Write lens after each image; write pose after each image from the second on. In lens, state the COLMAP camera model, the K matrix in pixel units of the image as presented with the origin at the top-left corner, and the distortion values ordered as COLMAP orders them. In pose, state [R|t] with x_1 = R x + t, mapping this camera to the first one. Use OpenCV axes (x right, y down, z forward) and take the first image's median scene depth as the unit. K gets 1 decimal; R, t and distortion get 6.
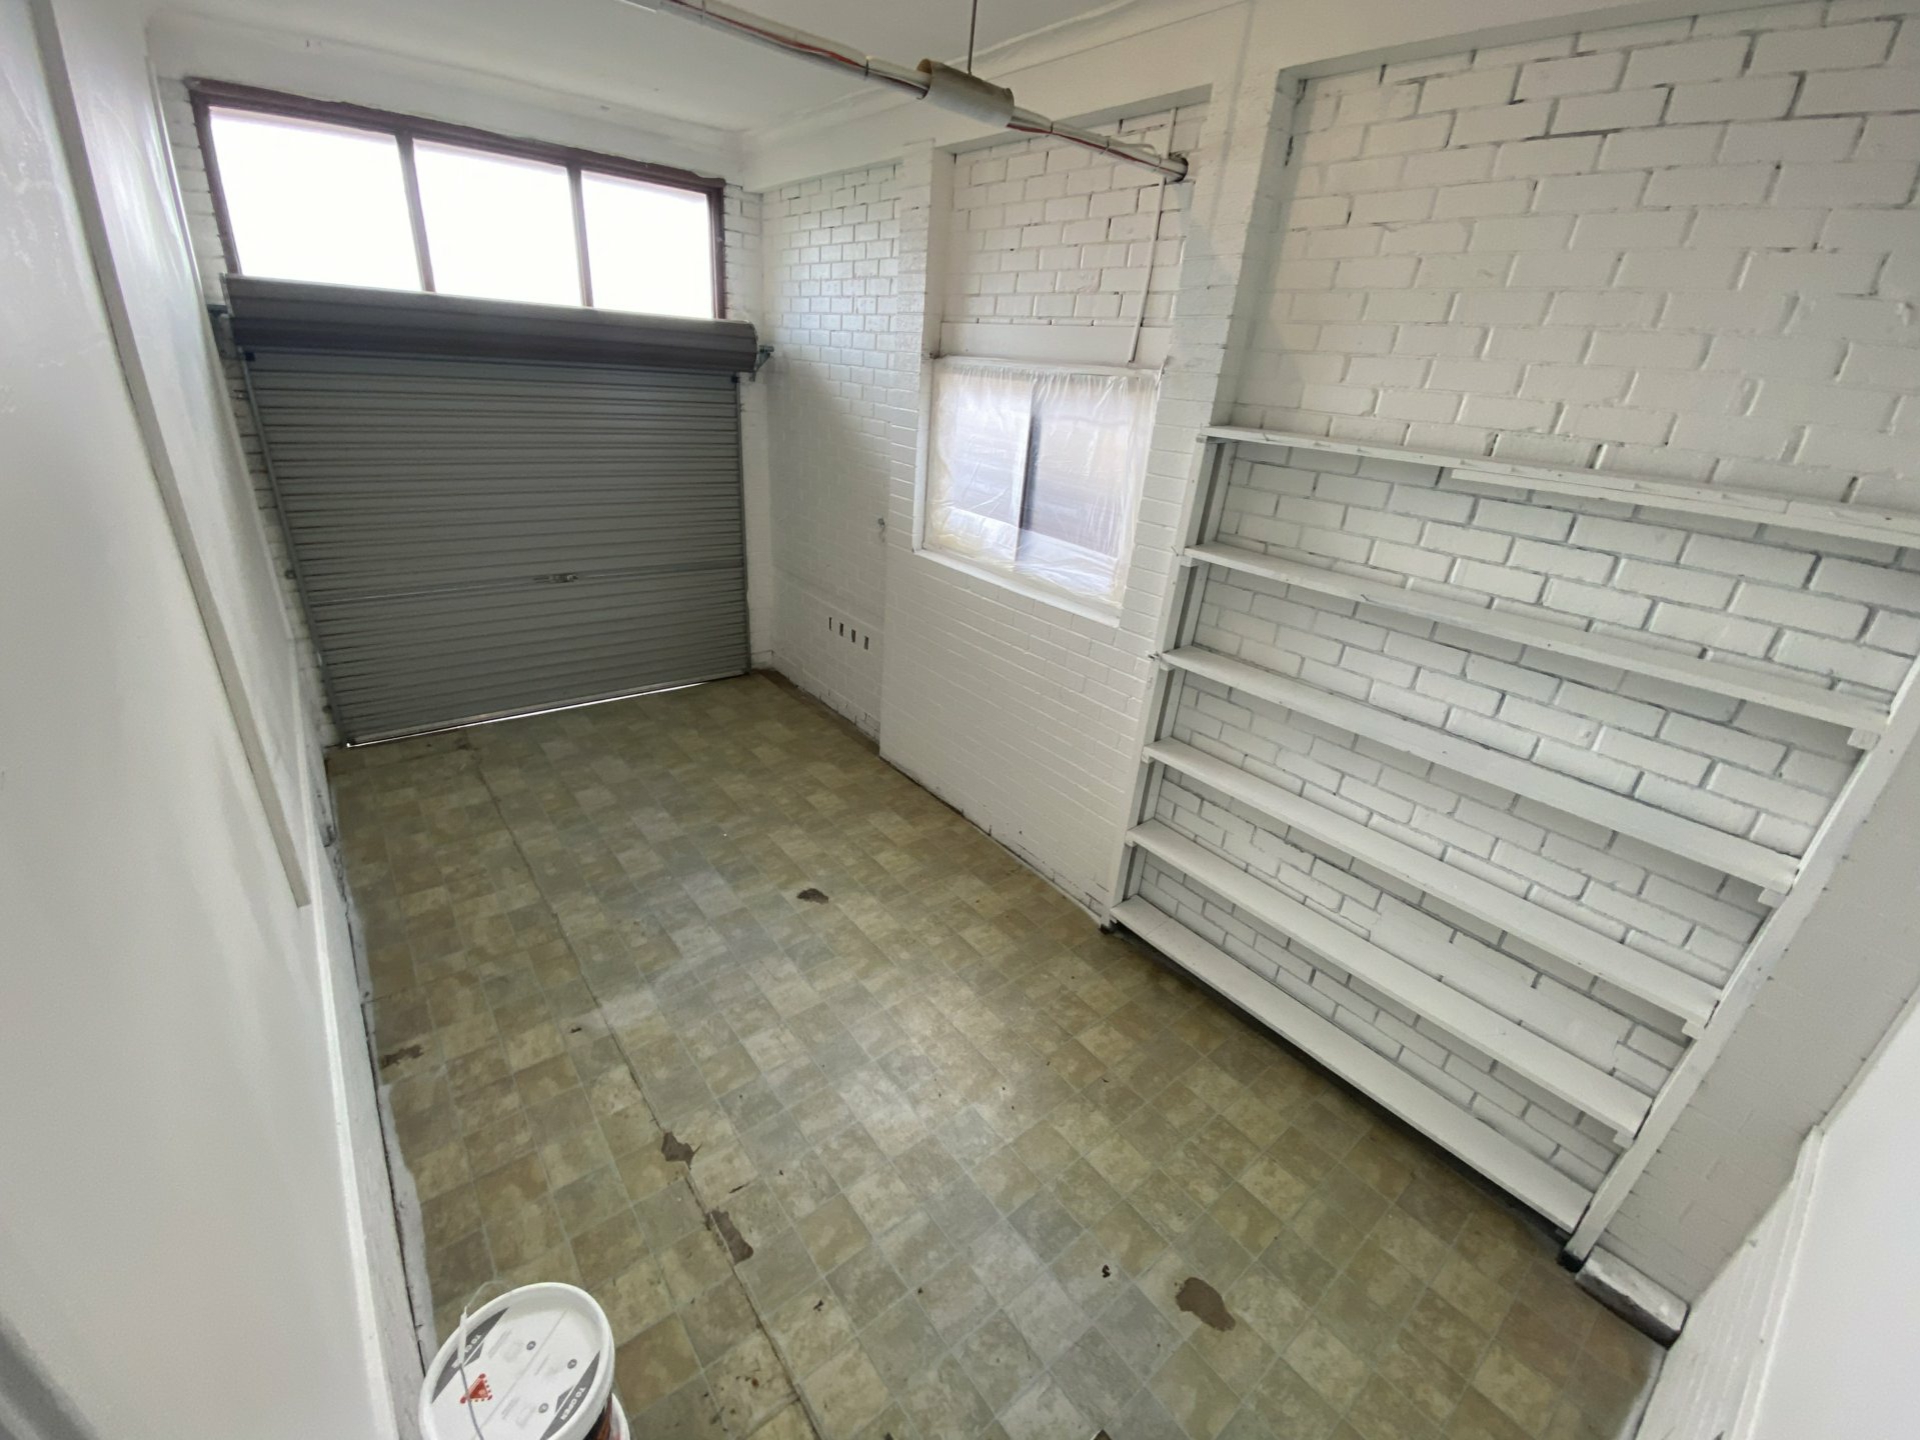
lens RADIAL K [[801.6, 0, 960.0], [0, 801.6, 720.0], [0, 0, 1]] dist [-0.032207, -0.000478]
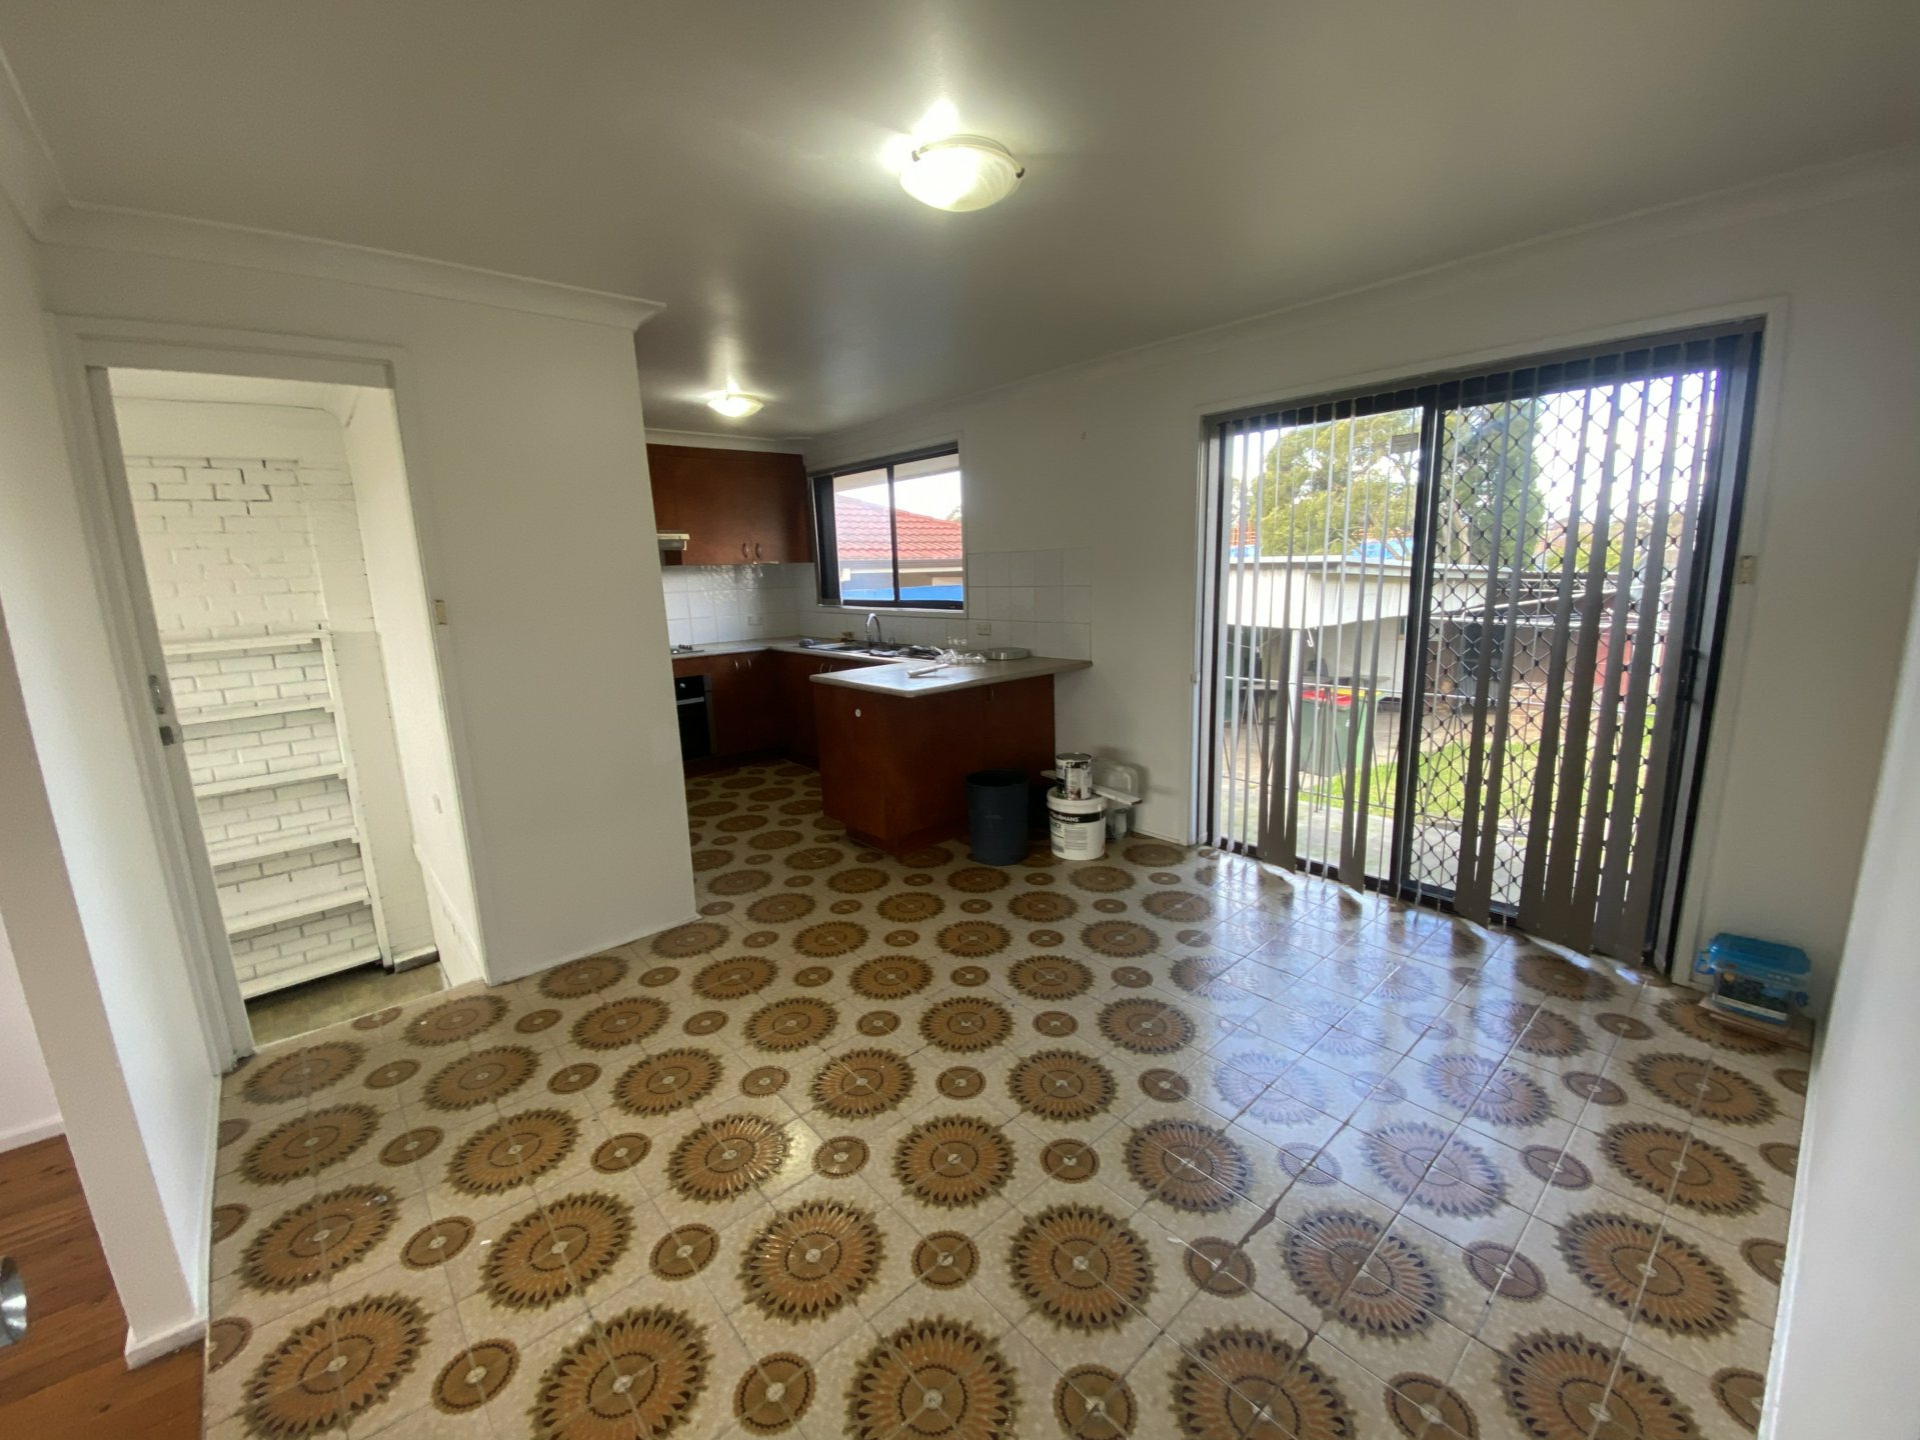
lens RADIAL K [[801.6, 0, 960.0], [0, 801.6, 720.0], [0, 0, 1]] dist [-0.032207, -0.000478]
pose [[-0.059060, -0.266918, 0.961908, -1.301333], [0.439082, 0.858427, 0.265162, 0.236621], [-0.896504, 0.438017, 0.066501, -0.928852]]
